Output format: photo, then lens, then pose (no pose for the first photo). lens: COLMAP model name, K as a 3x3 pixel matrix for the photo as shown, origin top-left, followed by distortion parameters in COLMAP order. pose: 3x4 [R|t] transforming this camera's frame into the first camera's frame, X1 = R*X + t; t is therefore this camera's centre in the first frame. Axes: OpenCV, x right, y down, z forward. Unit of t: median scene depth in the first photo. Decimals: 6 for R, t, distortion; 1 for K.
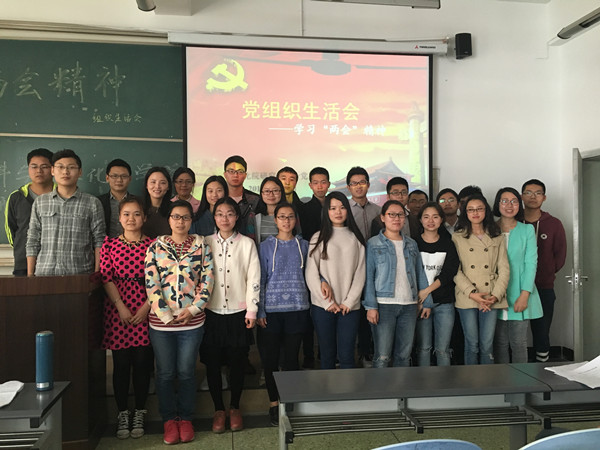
lens RADIAL K [[509.1, 0, 302.1], [0, 509.1, 226.6], [0, 0, 1]] dist [0.071619, -0.072530]
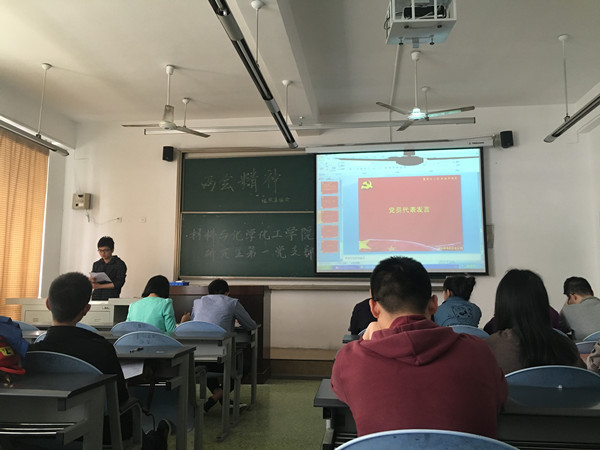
lens RADIAL K [[509.1, 0, 297.8], [0, 509.1, 223.3], [0, 0, 1]] dist [0.071619, -0.072530]
pose [[0.964638, -0.027675, -0.262120, 0.131346], [-0.006193, 0.991818, -0.127509, 0.068800], [0.263504, 0.124624, 0.956574, -0.520020]]
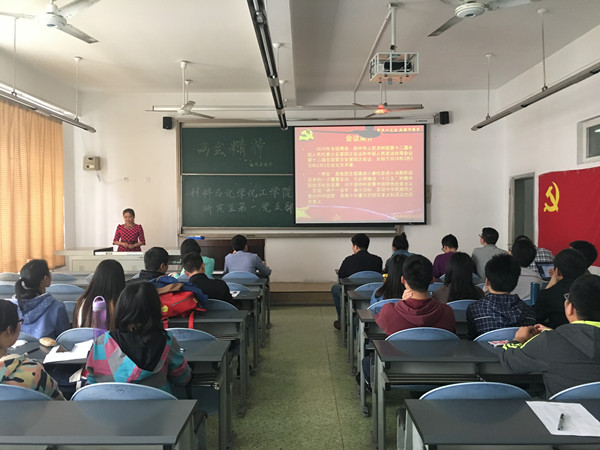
lens RADIAL K [[509.1, 0, 297.4], [0, 509.1, 225.0], [0, 0, 1]] dist [0.071619, -0.072530]
pose [[0.989614, -0.001949, -0.143737, 0.064074], [0.004741, 0.999807, 0.019085, -0.012237], [0.143672, -0.019568, 0.989432, -0.932903]]
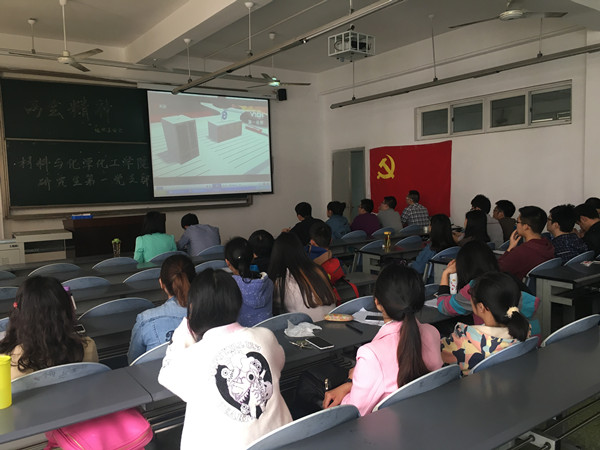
lens RADIAL K [[509.1, 0, 294.3], [0, 509.1, 223.0], [0, 0, 1]] dist [0.071619, -0.072530]
pose [[0.886647, -0.064057, 0.457988, -0.613530], [0.032549, 0.996548, 0.076370, -0.011108], [-0.461299, -0.052807, 0.885672, -0.829617]]
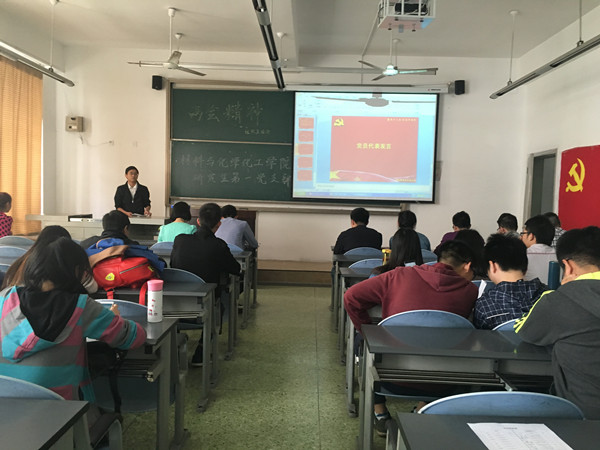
lens RADIAL K [[509.1, 0, 298.3], [0, 509.1, 225.0], [0, 0, 1]] dist [0.071619, -0.072530]
pose [[0.987429, 0.039092, -0.153154, 0.076393], [-0.031672, 0.998217, 0.050594, 0.024567], [0.154859, -0.045107, 0.986906, -0.785045]]
